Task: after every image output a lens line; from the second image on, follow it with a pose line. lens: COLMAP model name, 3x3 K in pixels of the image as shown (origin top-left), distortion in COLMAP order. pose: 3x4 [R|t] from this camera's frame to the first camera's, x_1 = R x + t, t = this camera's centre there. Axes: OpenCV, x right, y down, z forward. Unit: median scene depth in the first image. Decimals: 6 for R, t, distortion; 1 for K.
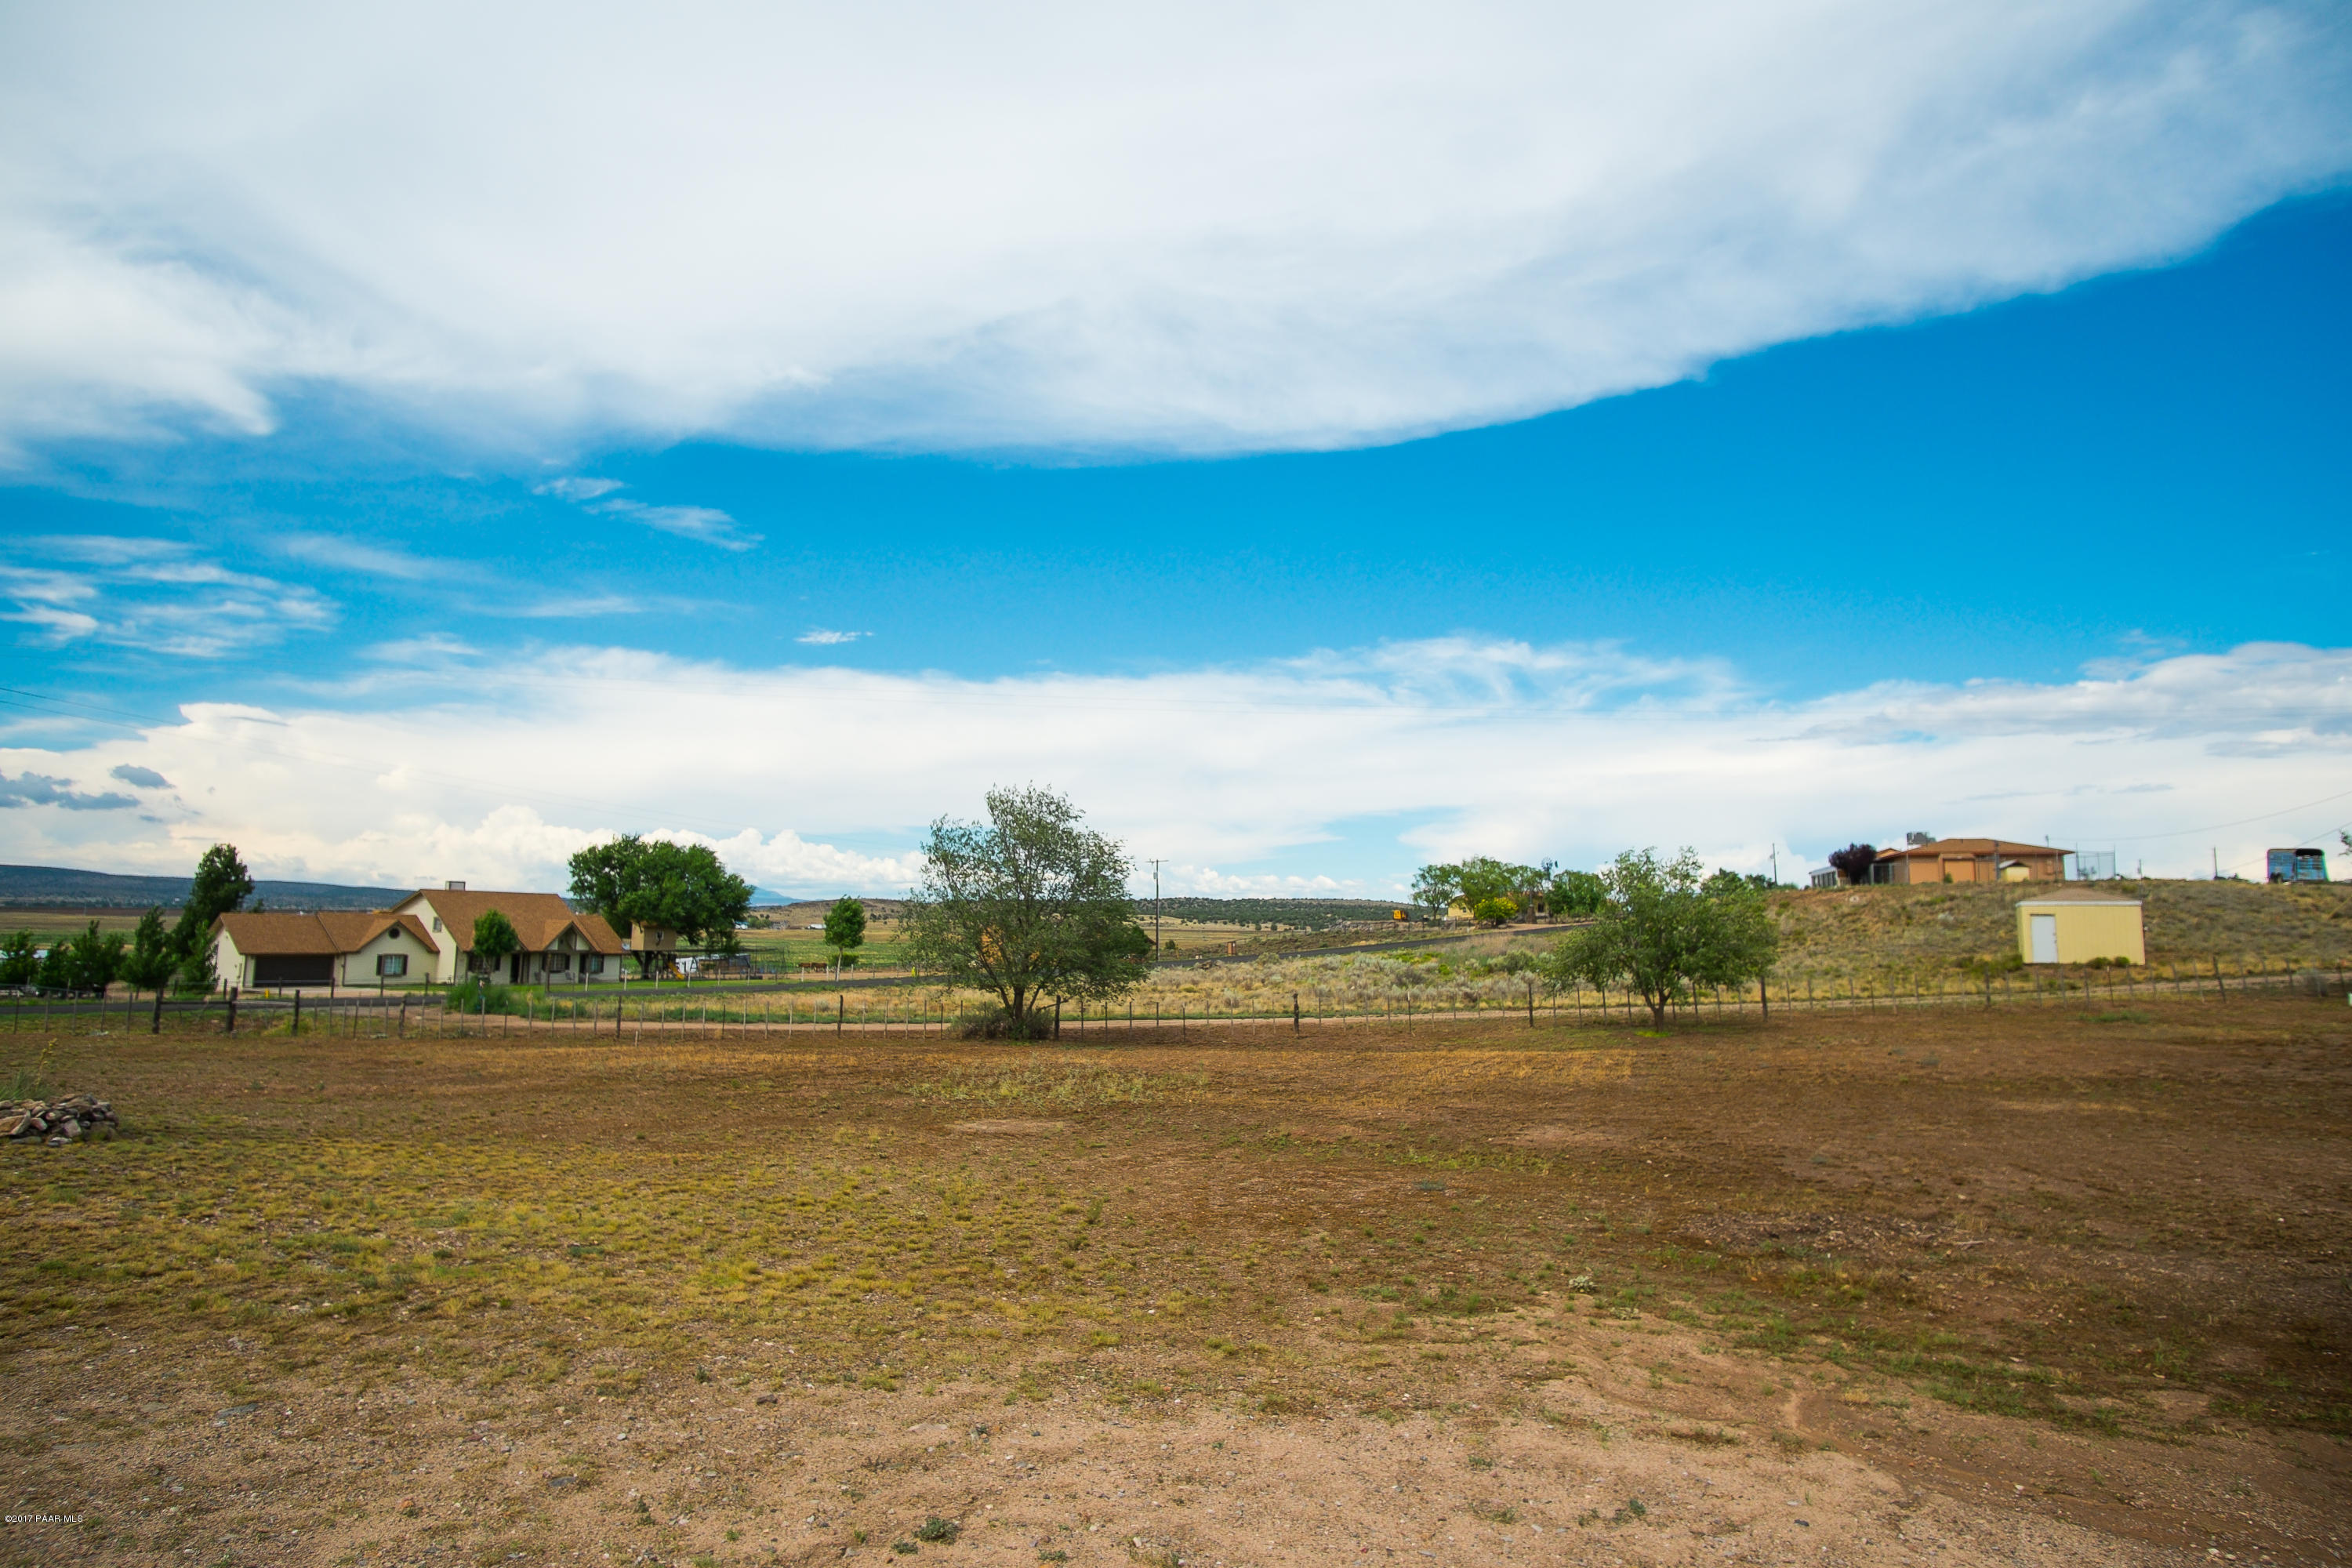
lens RADIAL K [[1264.9, 0, 1189.0], [0, 1264.9, 772.4], [0, 0, 1]] dist [-0.035770, 0.010602]
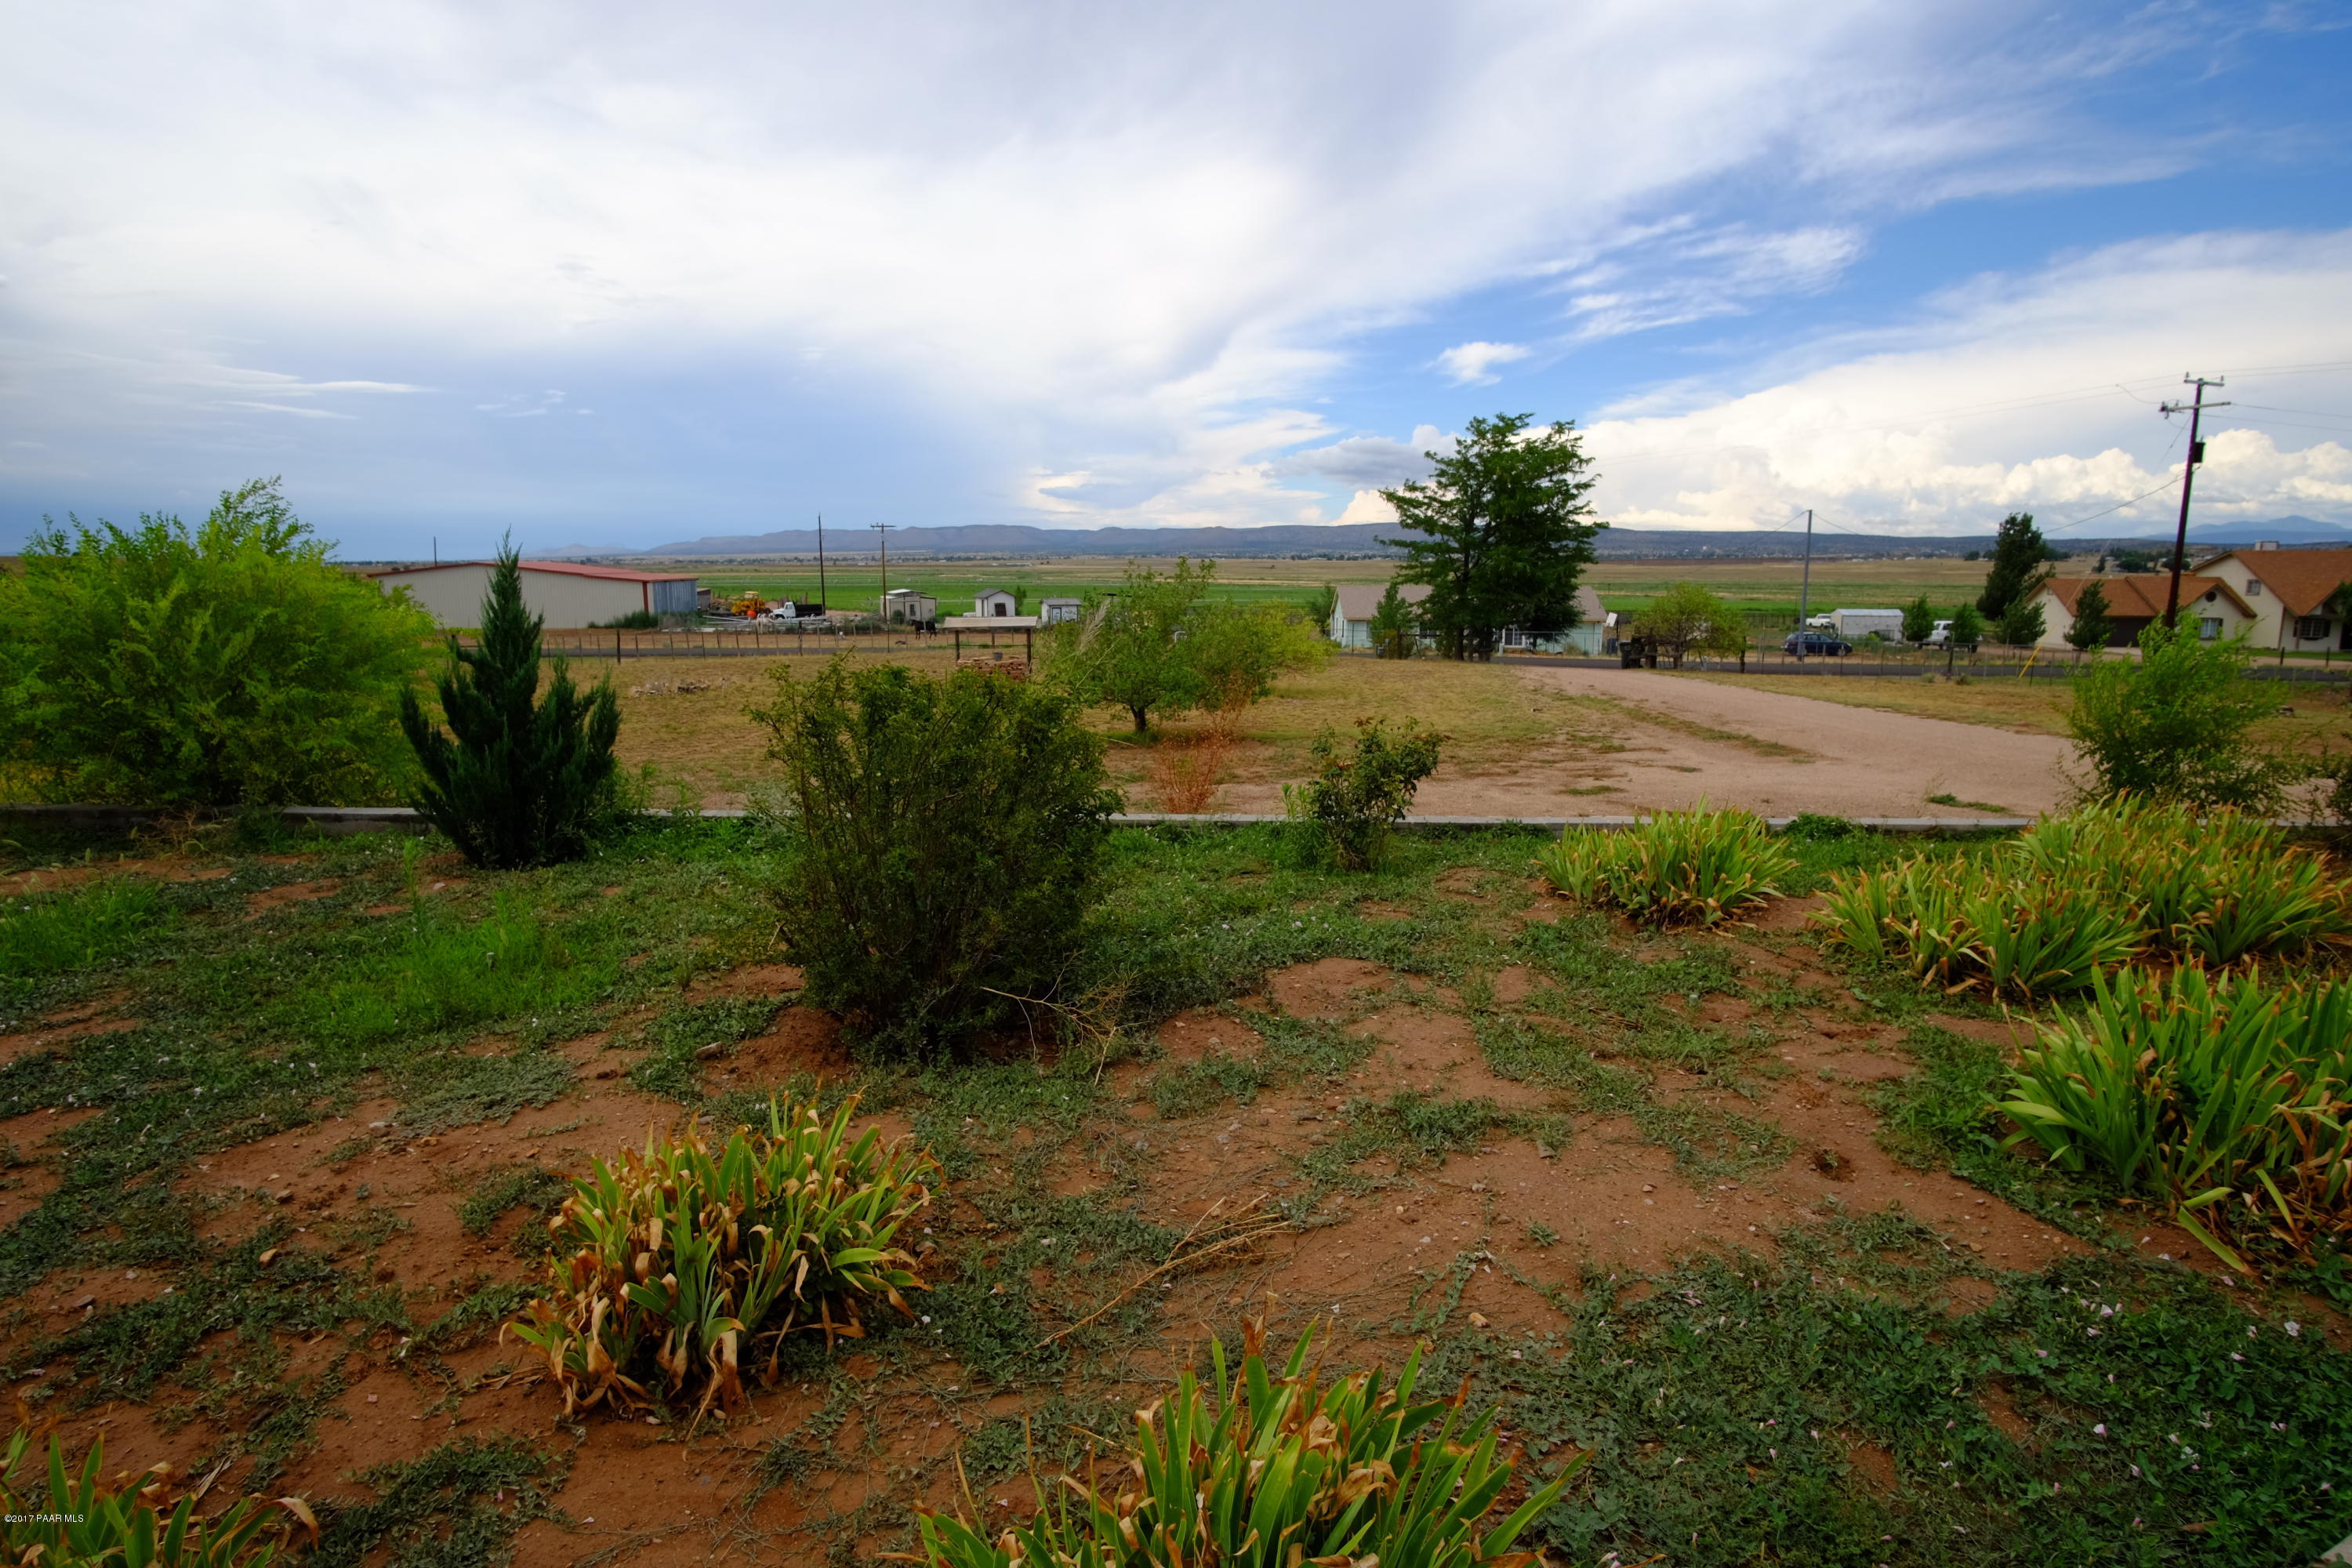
lens RADIAL K [[1264.9, 0, 1189.0], [0, 1264.9, 772.4], [0, 0, 1]] dist [-0.035770, 0.010602]
pose [[0.486525, 0.131032, -0.863785, -1.232033], [0.115549, 0.970353, 0.212281, -0.303648], [0.865992, -0.203089, 0.456961, -1.443367]]
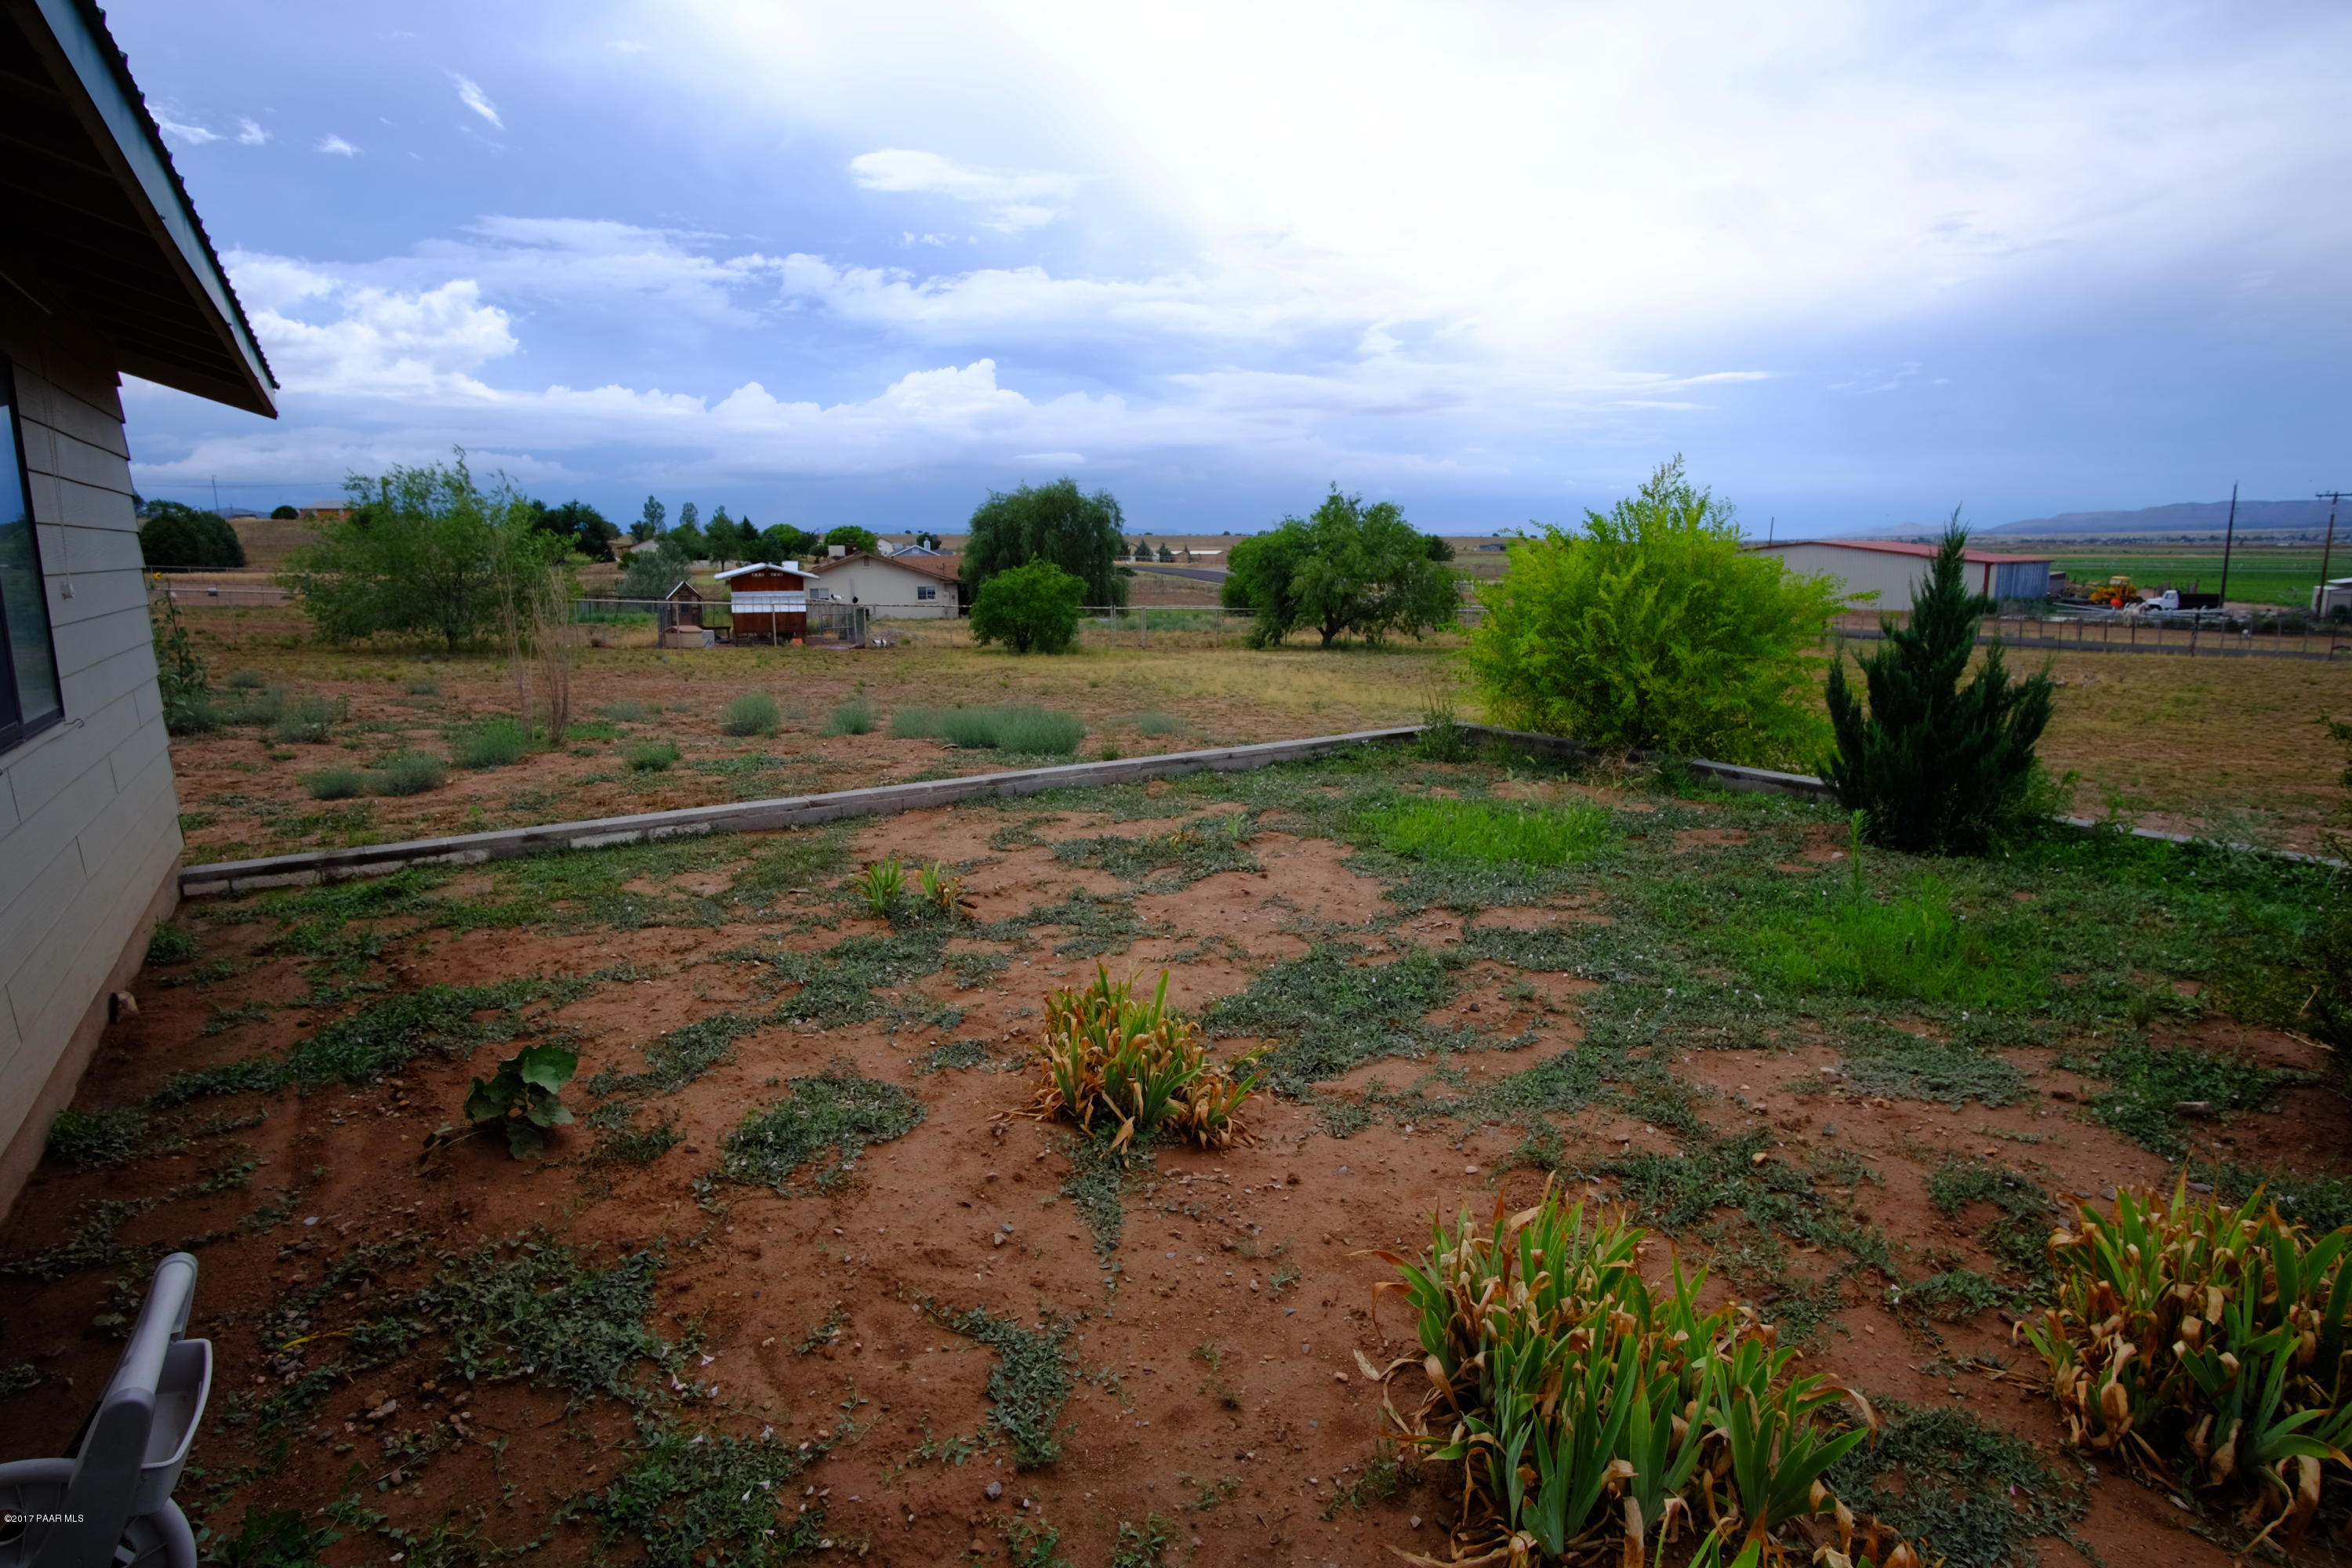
lens RADIAL K [[1262.0, 0, 1176.0], [0, 1262.0, 784.0], [0, 0, 1]] dist [-0.021972, 0.002355]
pose [[-0.444406, 0.156255, -0.882093, -1.225120], [0.113826, 0.986539, 0.117410, -0.313731], [0.888565, -0.048228, -0.456209, -1.521796]]
